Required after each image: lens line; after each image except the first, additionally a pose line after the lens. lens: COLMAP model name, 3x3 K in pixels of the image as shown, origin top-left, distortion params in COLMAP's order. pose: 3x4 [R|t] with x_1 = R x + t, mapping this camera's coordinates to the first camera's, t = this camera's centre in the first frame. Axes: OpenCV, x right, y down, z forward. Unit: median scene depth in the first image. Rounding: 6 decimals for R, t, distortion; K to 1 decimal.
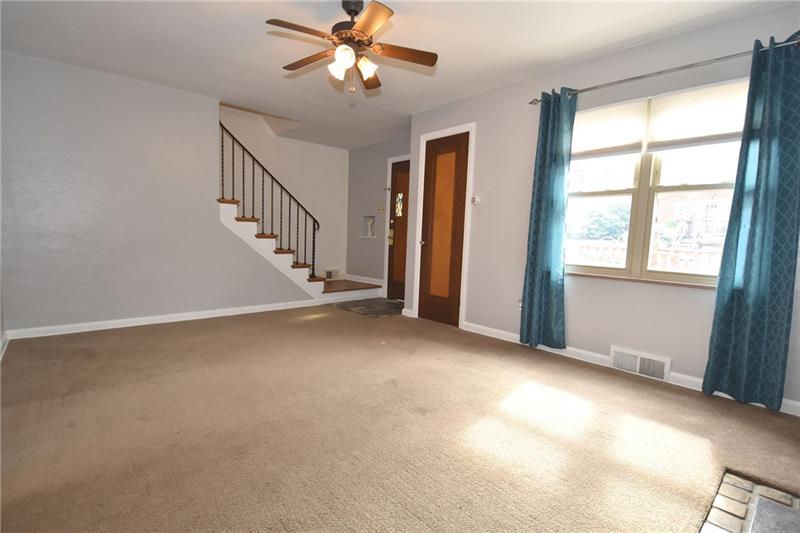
lens RADIAL K [[382.1, 0, 400.9], [0, 382.1, 274.4], [0, 0, 1]] dist [-0.000737, -0.000101]
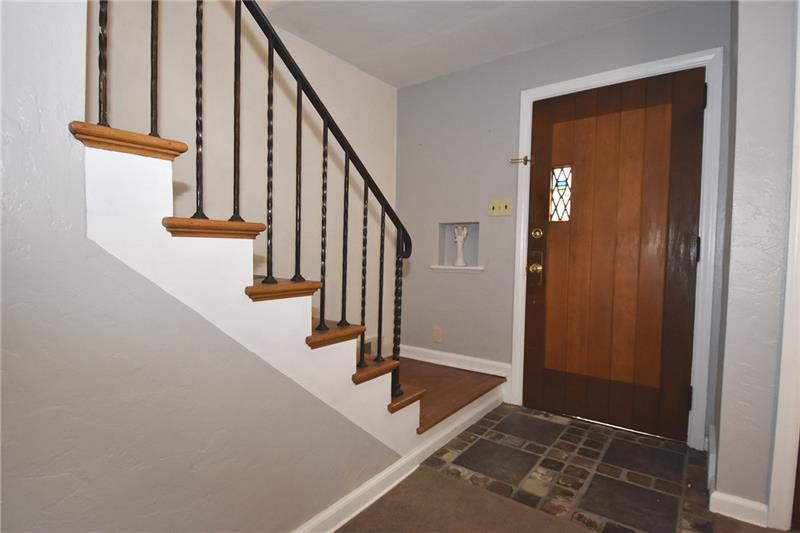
lens RADIAL K [[402.2, 0, 400.0], [0, 402.2, 266.5], [0, 0, 1]] dist [0.002866, -0.000188]
pose [[0.980595, -0.025422, 0.194387, -0.372622], [0.036741, 0.997819, -0.054845, -0.111112], [-0.192569, 0.060923, 0.979390, 0.803515]]
